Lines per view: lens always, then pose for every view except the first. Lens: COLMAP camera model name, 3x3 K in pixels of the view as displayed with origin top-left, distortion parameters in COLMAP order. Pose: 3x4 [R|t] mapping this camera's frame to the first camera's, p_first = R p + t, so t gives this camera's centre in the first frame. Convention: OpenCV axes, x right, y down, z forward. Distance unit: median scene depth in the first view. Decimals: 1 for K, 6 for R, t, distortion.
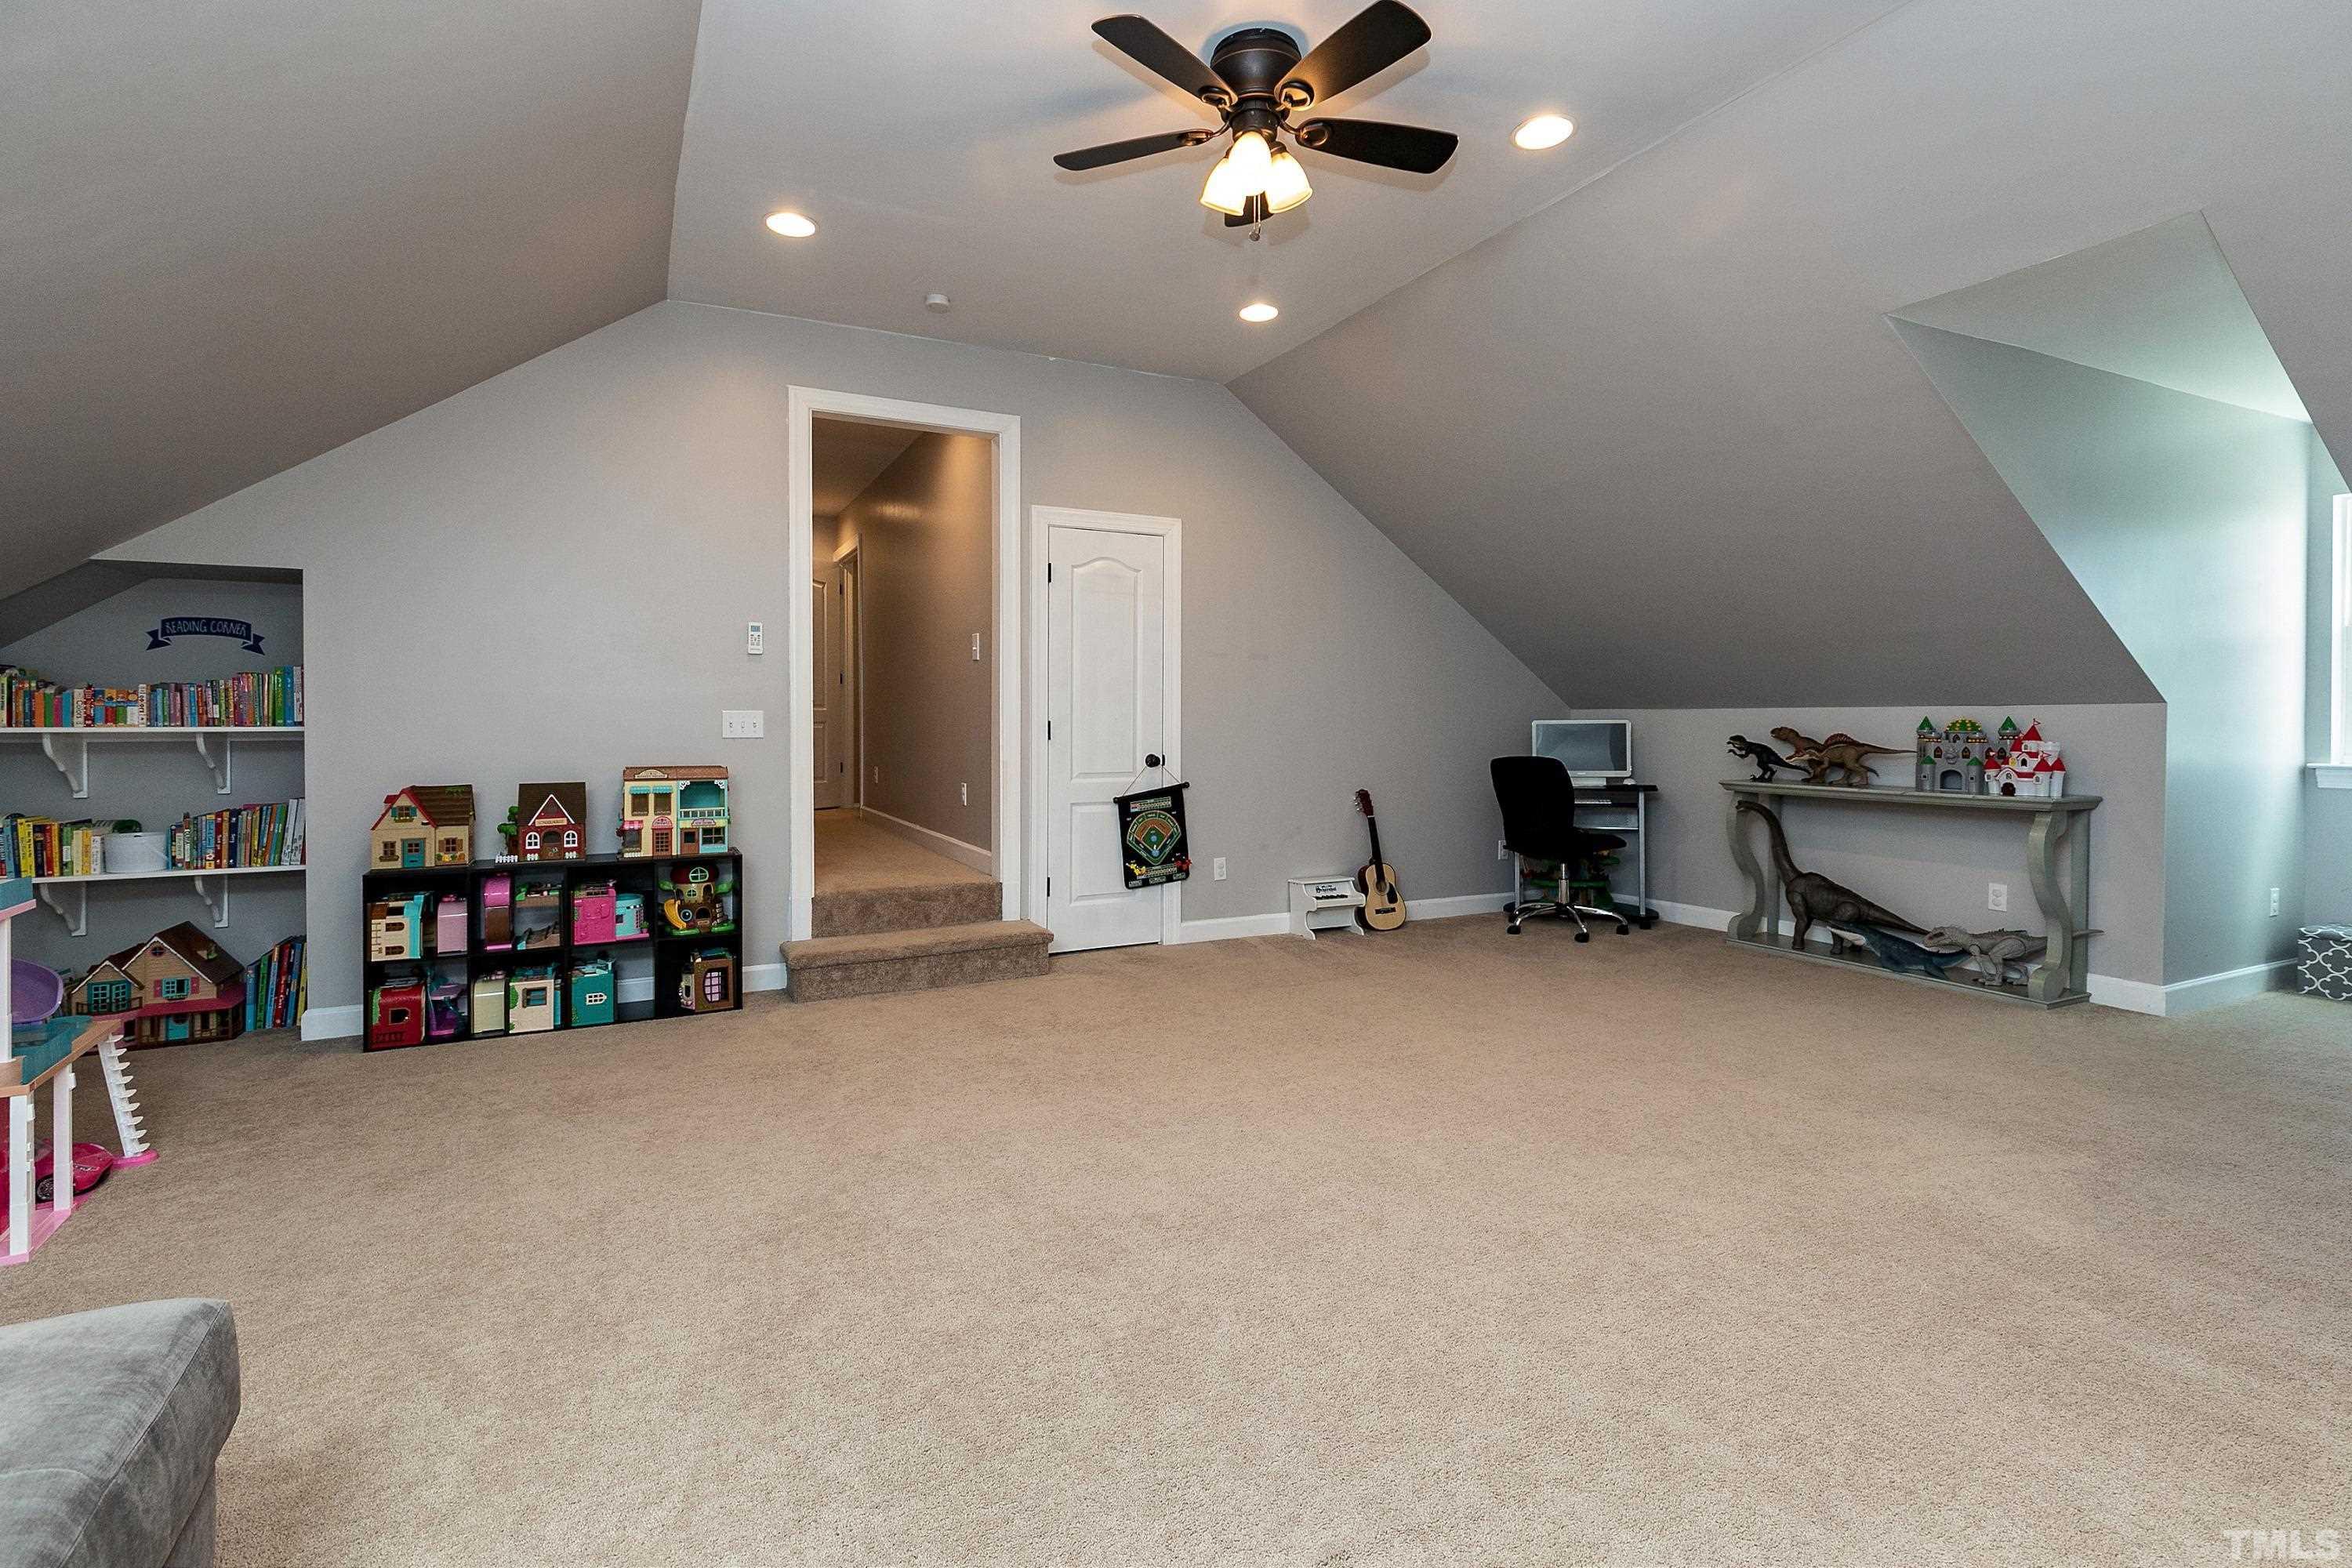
lens RADIAL K [[1086.7, 0, 1159.6], [0, 1086.7, 727.7], [0, 0, 1]] dist [0.007617, -0.002082]
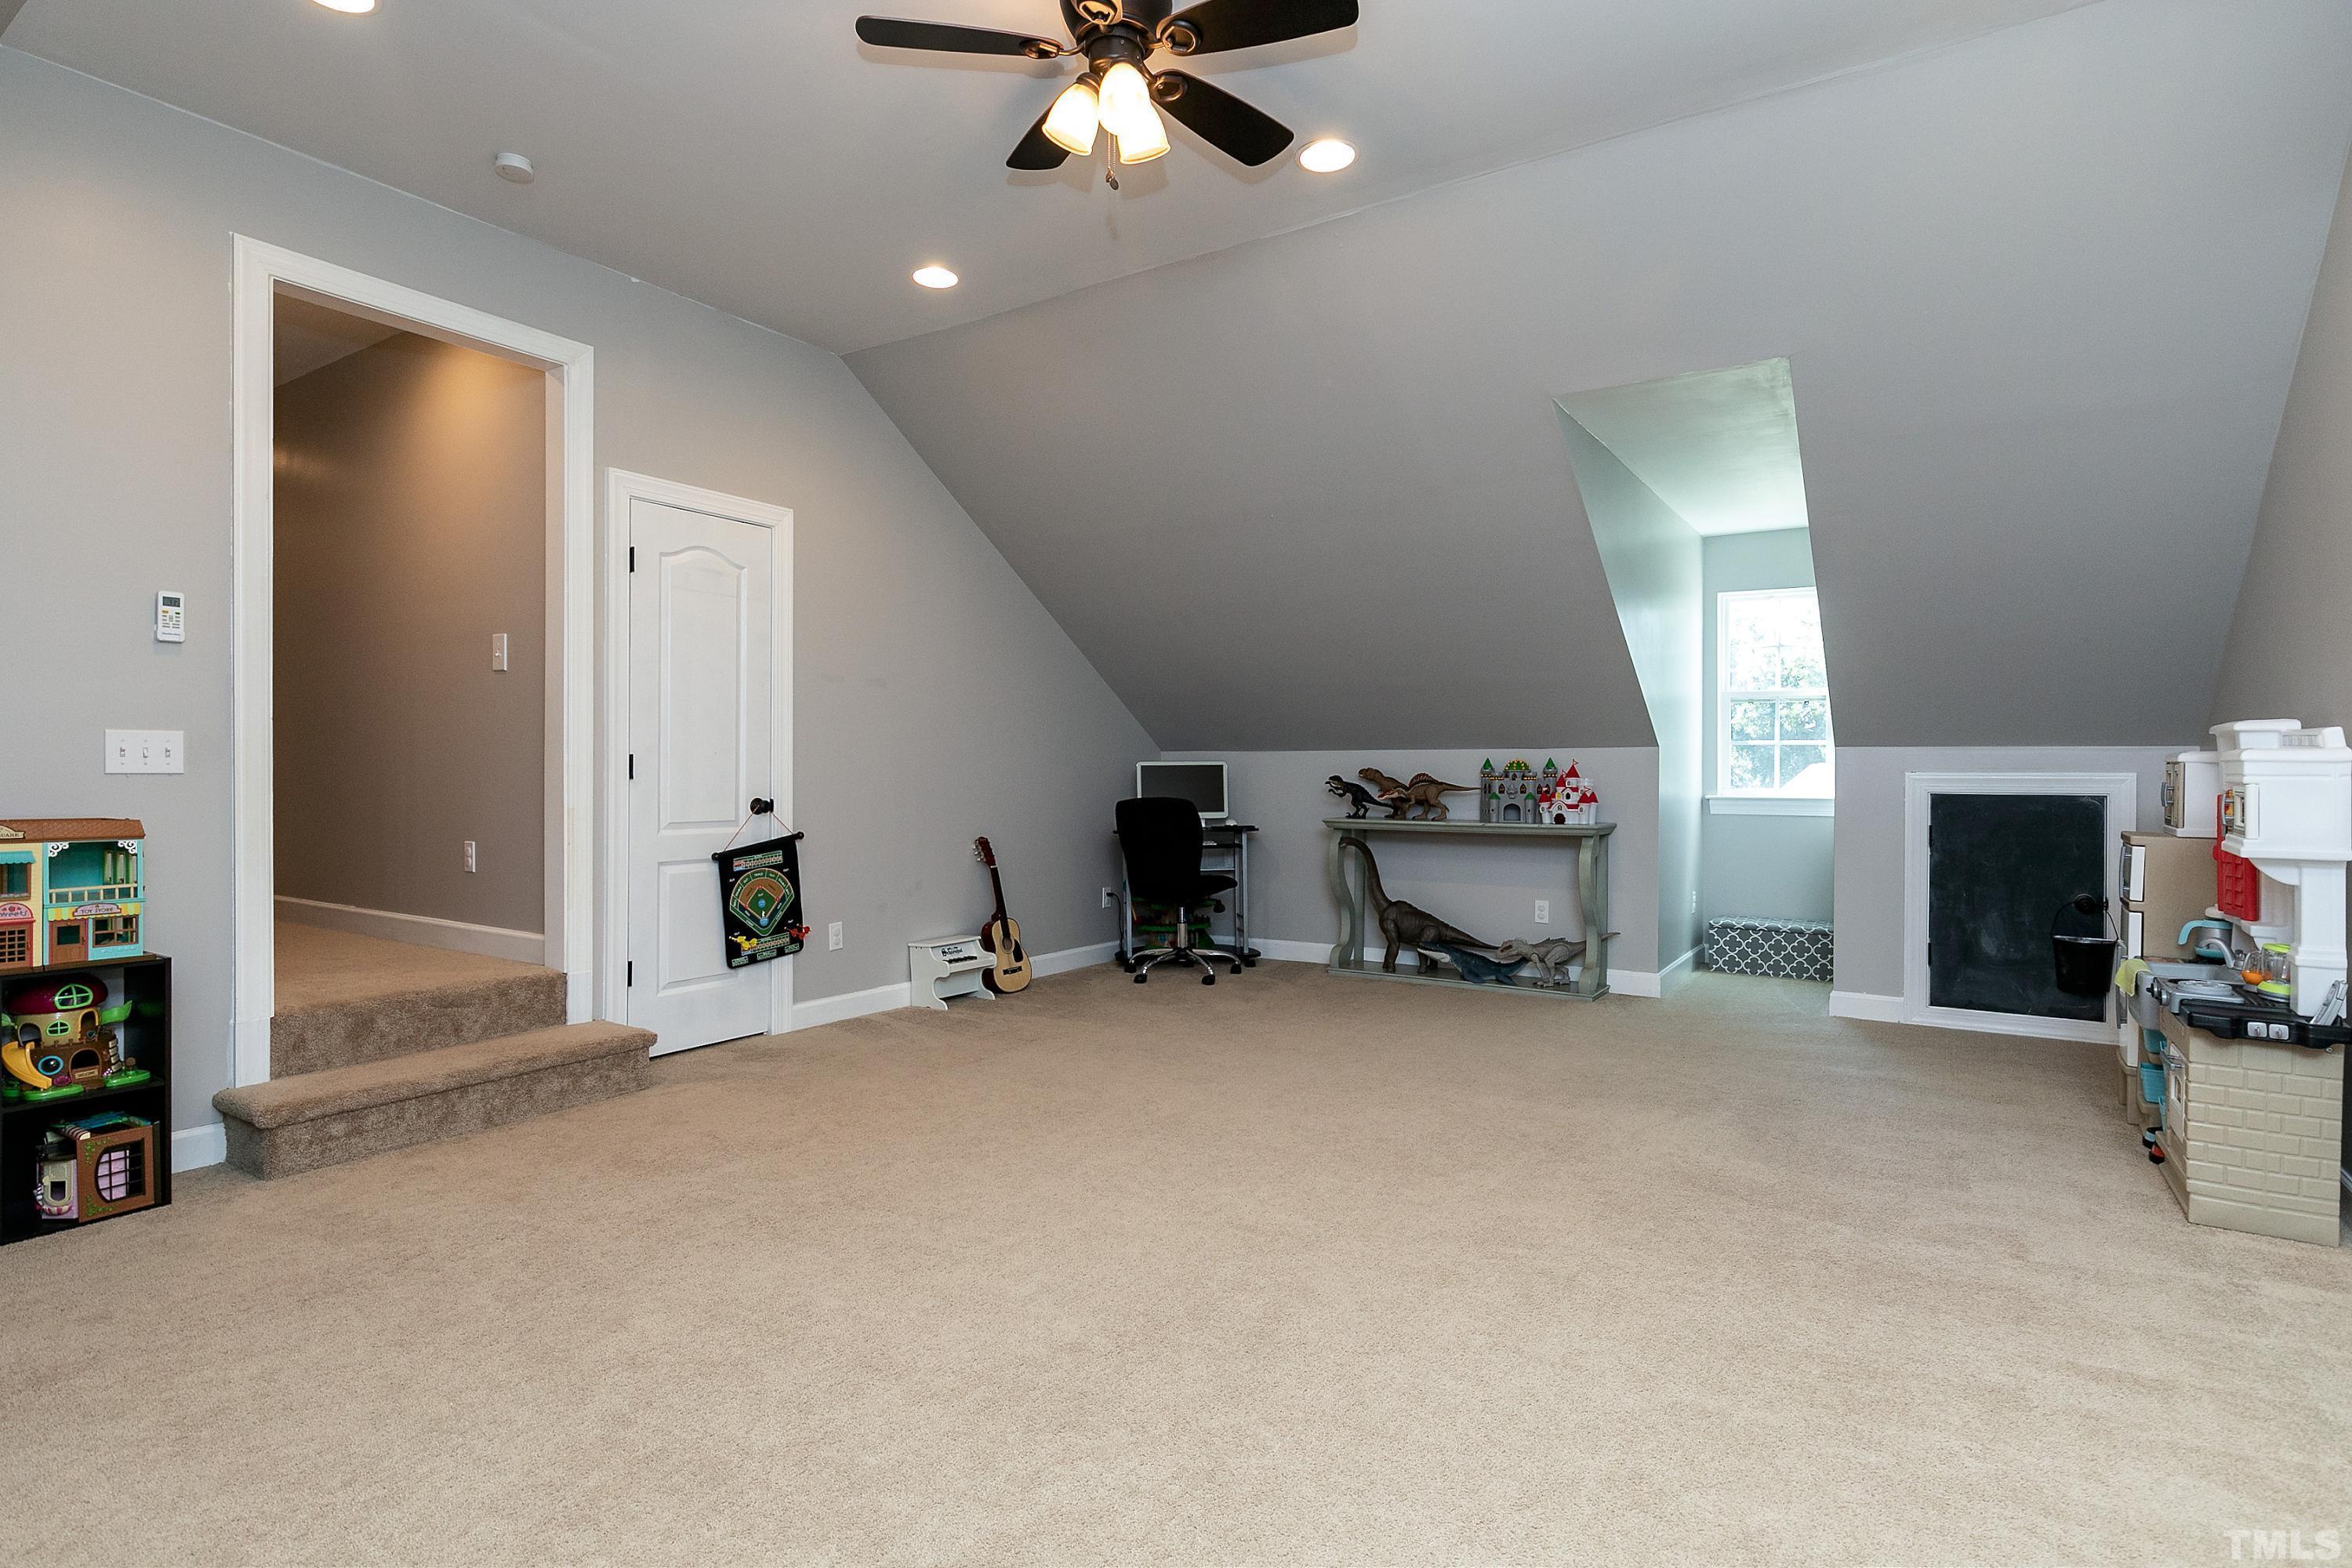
lens RADIAL K [[1179.7, 0, 1180.3], [0, 1179.7, 772.6], [0, 0, 1]] dist [-0.004540, -0.000447]
pose [[0.858034, 0.002626, 0.513587, -0.214806], [0.000786, 0.999979, -0.006425, 0.013258], [-0.513593, 0.005916, 0.858014, 0.108360]]
